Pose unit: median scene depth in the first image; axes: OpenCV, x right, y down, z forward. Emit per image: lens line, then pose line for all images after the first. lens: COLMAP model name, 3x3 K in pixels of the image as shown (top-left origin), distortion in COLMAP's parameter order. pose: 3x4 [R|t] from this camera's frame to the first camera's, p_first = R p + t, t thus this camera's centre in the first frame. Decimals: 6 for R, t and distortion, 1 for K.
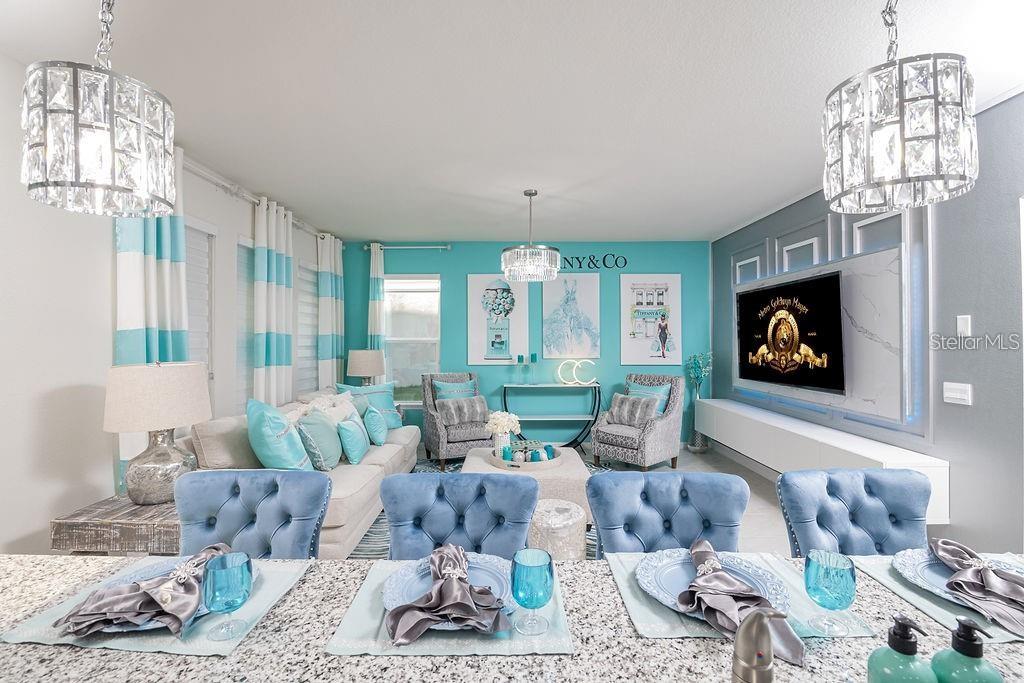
lens RADIAL K [[467.9, 0, 512.9], [0, 467.9, 339.2], [0, 0, 1]] dist [-0.020114, 0.001367]
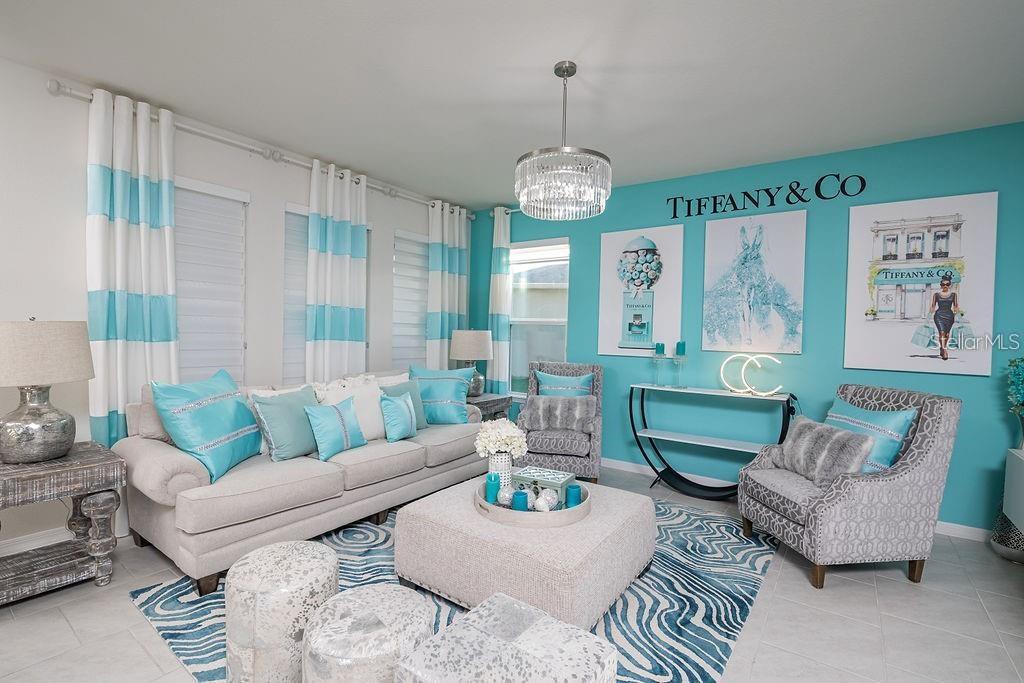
lens RADIAL K [[467.9, 0, 510.6], [0, 467.9, 346.1], [0, 0, 1]] dist [-0.020114, 0.001367]
pose [[0.808770, 0.040779, -0.586709, 0.233913], [-0.024812, 0.999071, 0.035238, 0.018909], [0.587601, -0.013942, 0.809030, 0.307110]]
